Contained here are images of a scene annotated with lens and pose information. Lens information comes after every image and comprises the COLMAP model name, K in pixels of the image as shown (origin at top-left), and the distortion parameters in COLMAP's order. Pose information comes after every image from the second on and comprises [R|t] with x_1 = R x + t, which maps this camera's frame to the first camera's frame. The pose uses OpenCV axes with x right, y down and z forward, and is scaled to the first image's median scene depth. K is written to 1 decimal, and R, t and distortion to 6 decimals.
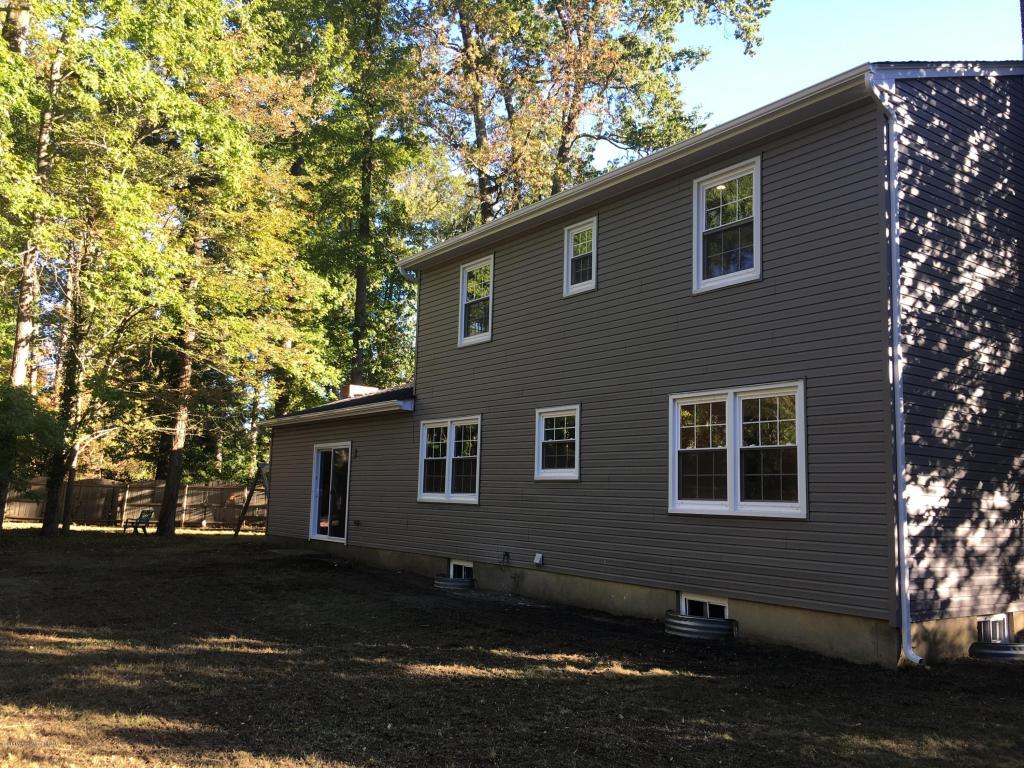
lens RADIAL K [[865.1, 0, 511.3], [0, 865.1, 381.4], [0, 0, 1]] dist [0.042875, -0.051062]
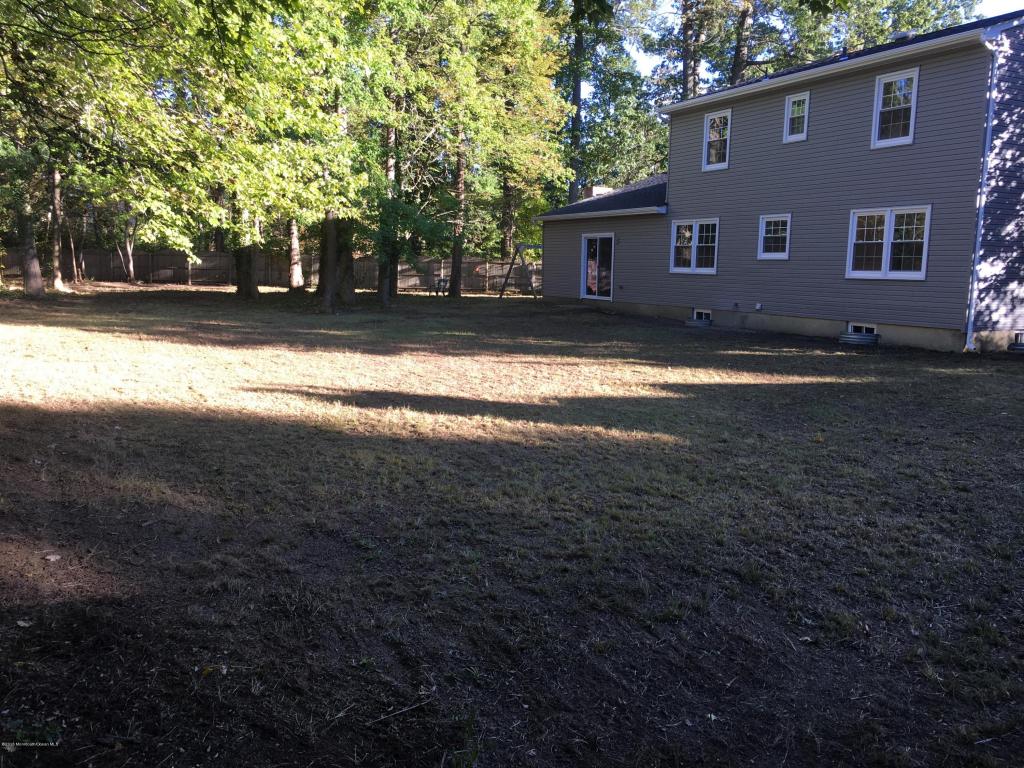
lens RADIAL K [[865.1, 0, 507.1], [0, 865.1, 387.5], [0, 0, 1]] dist [0.042875, -0.051062]
pose [[0.987171, 0.013024, -0.159132, -0.244771], [0.030333, 0.963217, 0.267008, -0.147413], [0.156756, -0.268410, 0.950465, -0.977378]]
